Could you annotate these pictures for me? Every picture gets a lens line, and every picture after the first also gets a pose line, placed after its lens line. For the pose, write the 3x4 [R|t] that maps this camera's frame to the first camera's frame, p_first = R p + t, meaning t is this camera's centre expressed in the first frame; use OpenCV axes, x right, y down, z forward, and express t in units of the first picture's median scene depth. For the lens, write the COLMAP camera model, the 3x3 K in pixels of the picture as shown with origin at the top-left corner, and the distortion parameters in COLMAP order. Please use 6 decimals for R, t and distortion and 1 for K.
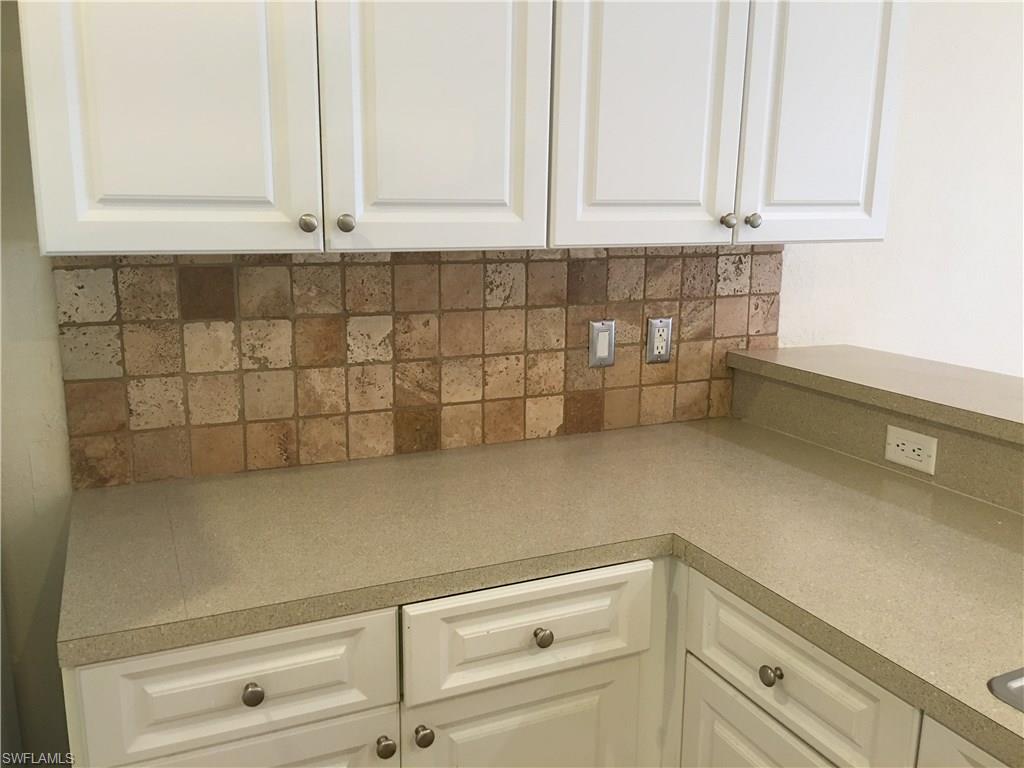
lens RADIAL K [[866.7, 0, 510.5], [0, 866.7, 375.8], [0, 0, 1]] dist [0.068186, -0.155289]
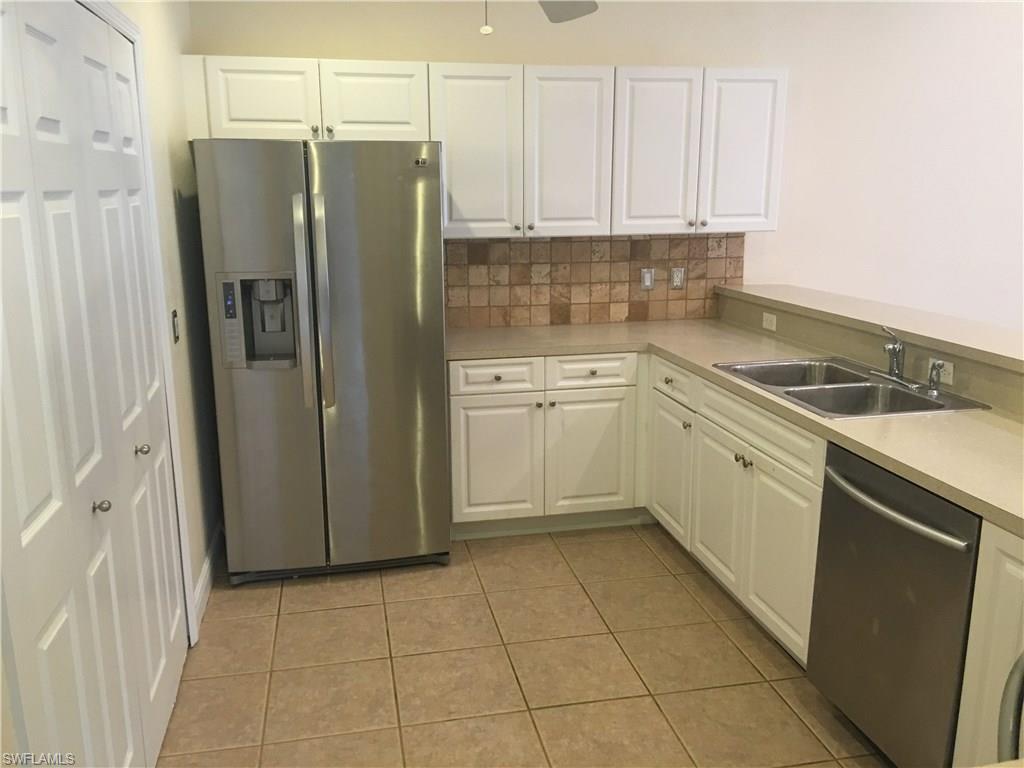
lens RADIAL K [[866.7, 0, 510.5], [0, 866.7, 375.8], [0, 0, 1]] dist [0.068186, -0.155289]
pose [[0.975885, 0.030378, -0.216162, 0.266635], [-0.027245, 0.999476, 0.017462, 0.187926], [0.216579, -0.011152, 0.976201, -1.279541]]
